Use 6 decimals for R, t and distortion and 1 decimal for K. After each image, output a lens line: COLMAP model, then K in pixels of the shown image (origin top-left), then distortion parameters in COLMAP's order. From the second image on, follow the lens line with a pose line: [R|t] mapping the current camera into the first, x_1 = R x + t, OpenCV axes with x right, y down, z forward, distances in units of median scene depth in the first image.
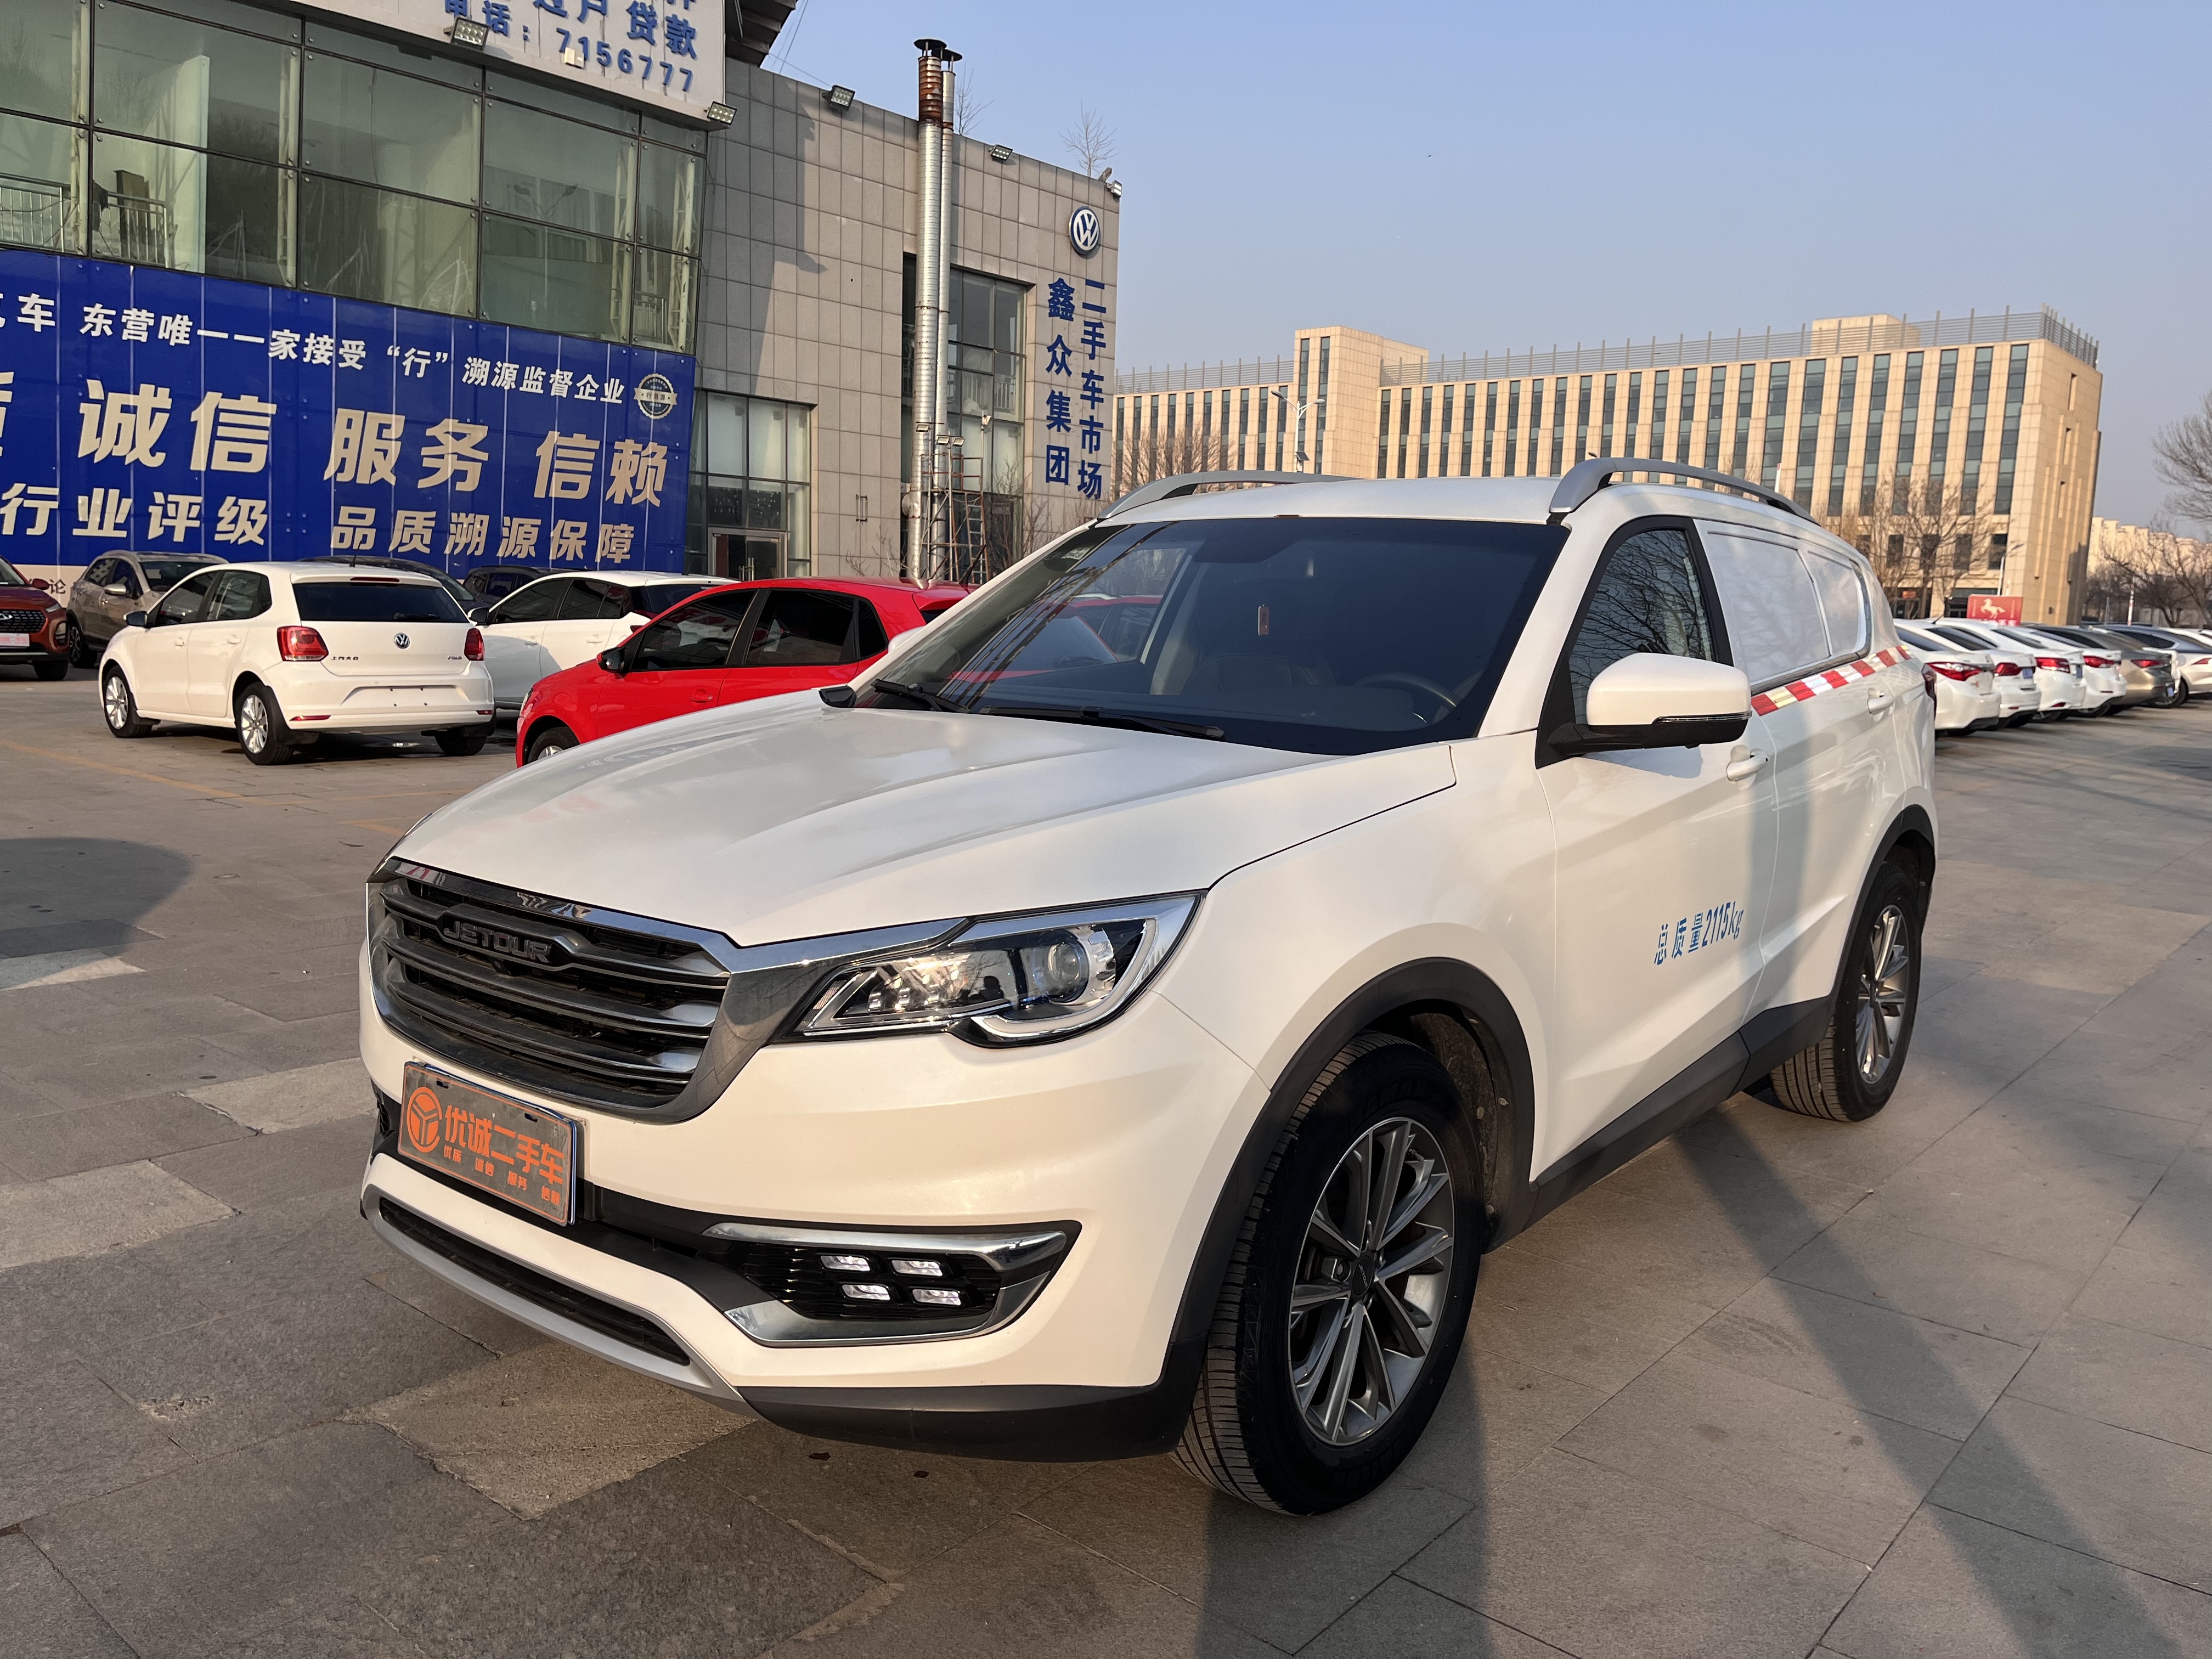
lens RADIAL K [[1688.6, 0, 1107.0], [0, 1688.6, 833.3], [0, 0, 1]] dist [-0.011403, -0.001457]
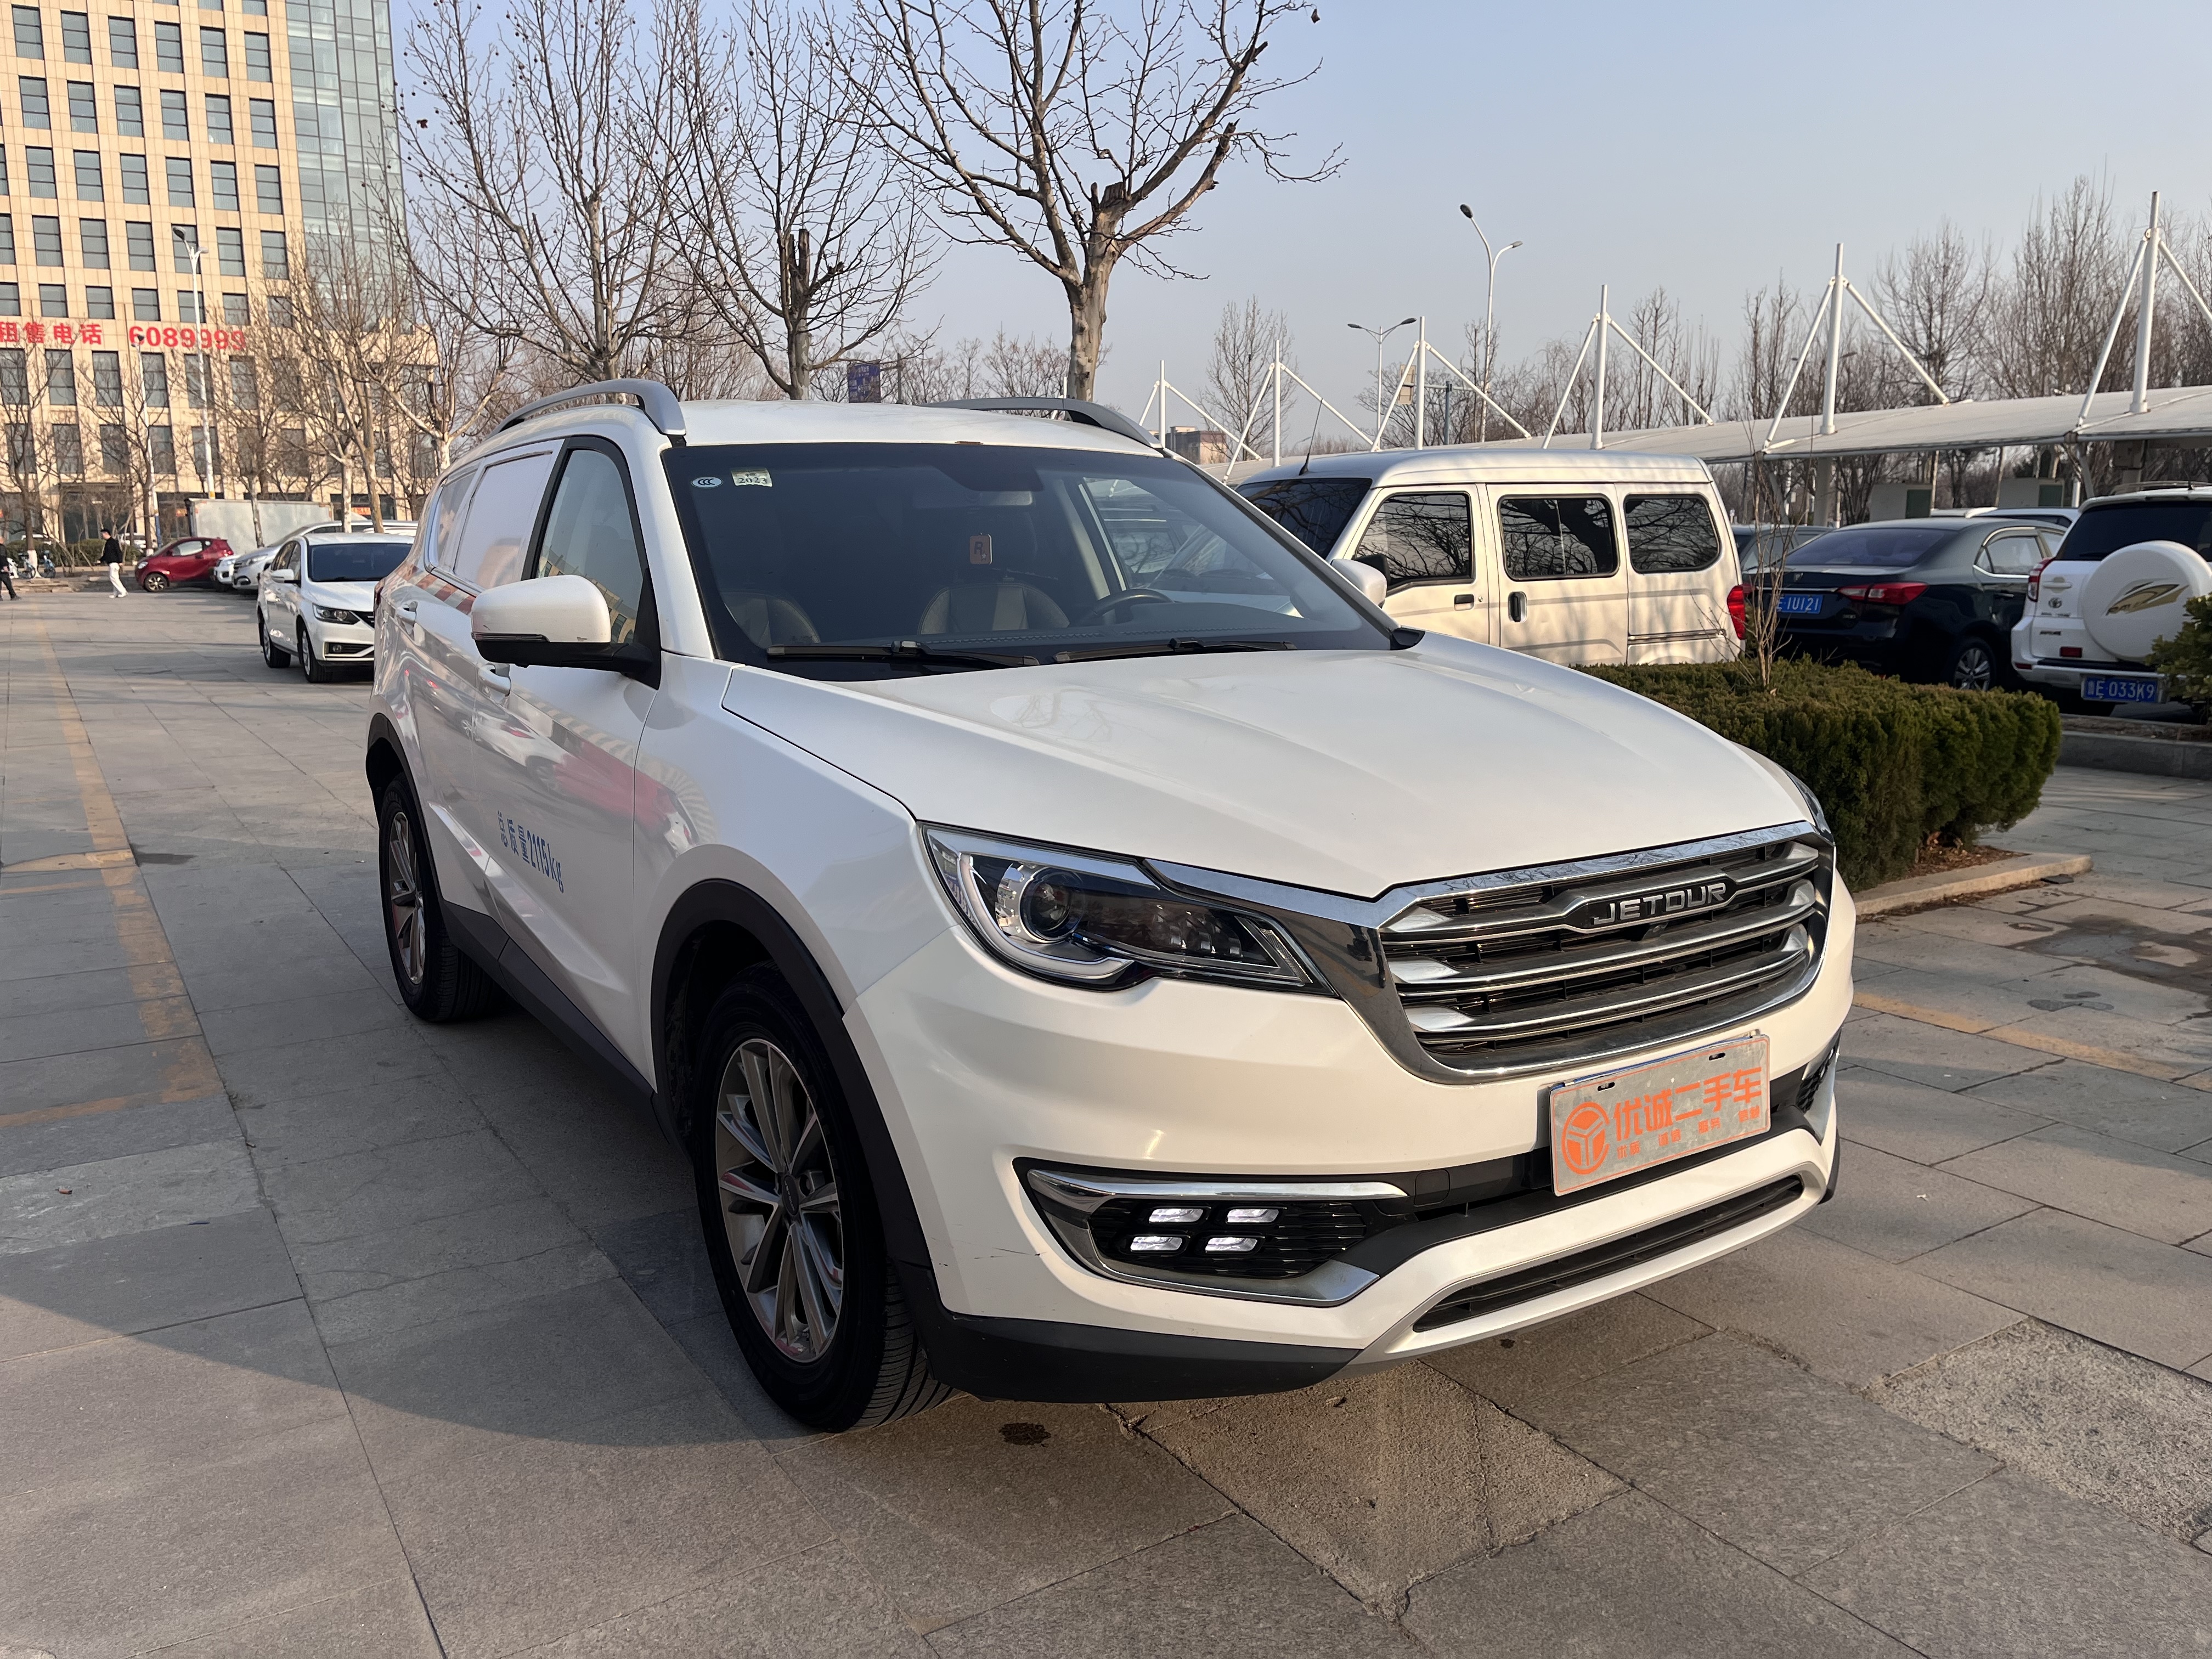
lens RADIAL K [[1688.6, 0, 1107.4], [0, 1688.6, 824.0], [0, 0, 1]] dist [-0.011403, -0.001457]
pose [[0.301572, -0.184960, 0.935331, -1.268844], [0.136685, 0.979257, 0.149576, -0.157409], [-0.943595, 0.082738, 0.320598, 0.930418]]
